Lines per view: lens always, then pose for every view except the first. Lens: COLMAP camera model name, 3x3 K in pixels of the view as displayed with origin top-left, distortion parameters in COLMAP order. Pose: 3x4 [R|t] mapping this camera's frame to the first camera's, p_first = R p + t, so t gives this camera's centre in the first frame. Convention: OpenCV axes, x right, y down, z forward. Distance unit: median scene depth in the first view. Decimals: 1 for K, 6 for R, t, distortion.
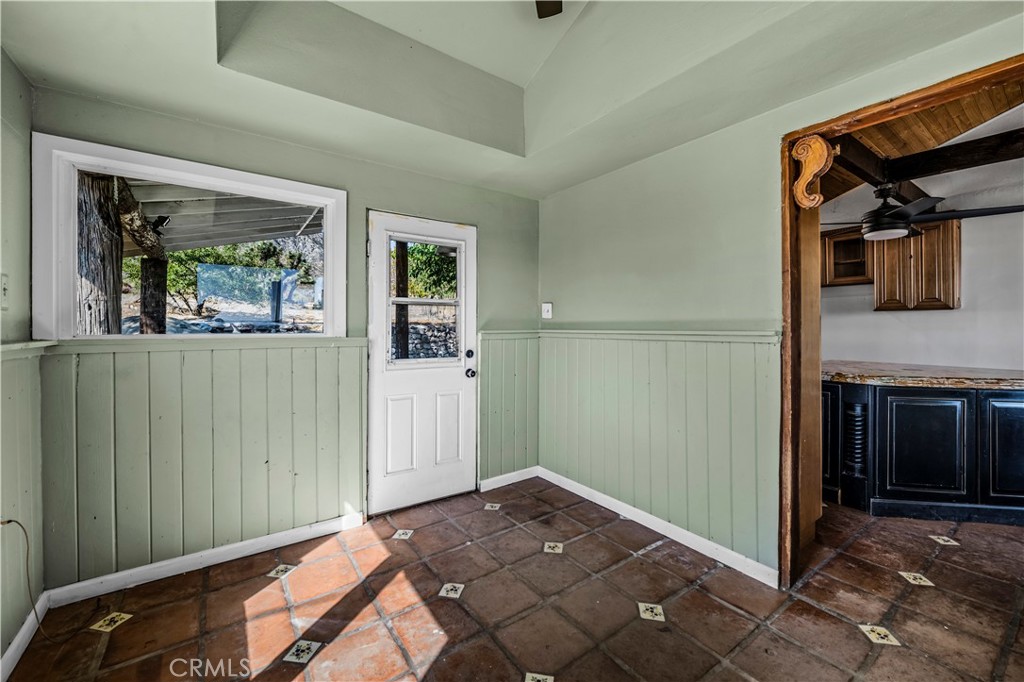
lens RADIAL K [[411.4, 0, 512.4], [0, 411.4, 335.9], [0, 0, 1]] dist [-0.011006, -0.000333]
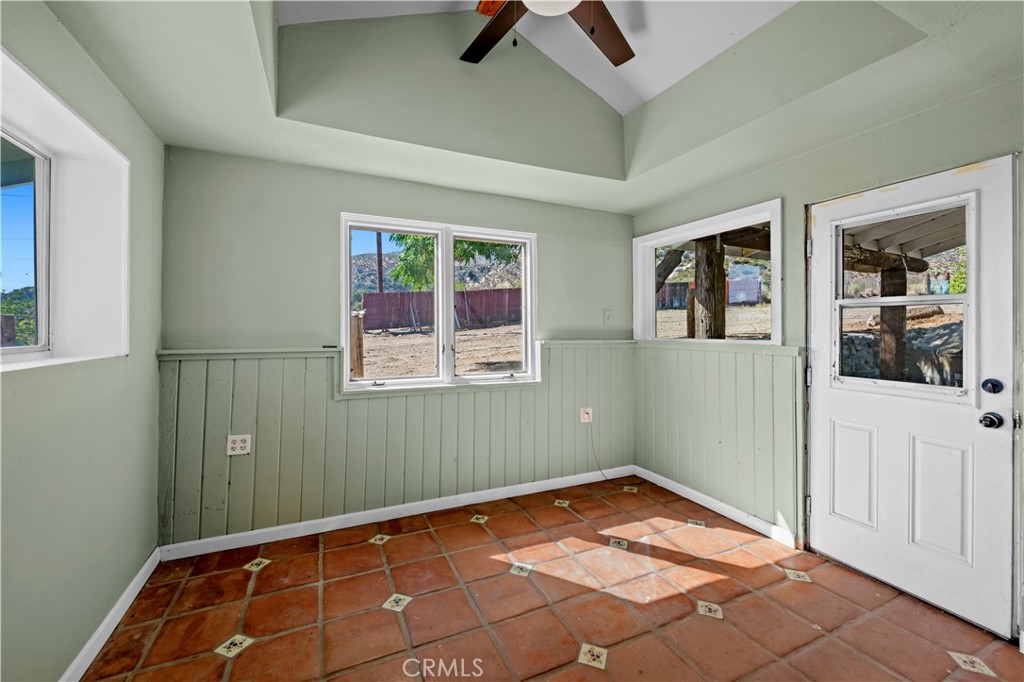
lens RADIAL K [[411.4, 0, 512.3], [0, 411.4, 341.5], [0, 0, 1]] dist [-0.011006, -0.000333]
pose [[-0.193931, 0.024983, -0.980697, 0.756387], [-0.028319, 0.999117, 0.031052, -0.021680], [0.980606, 0.033794, -0.193052, 0.617876]]
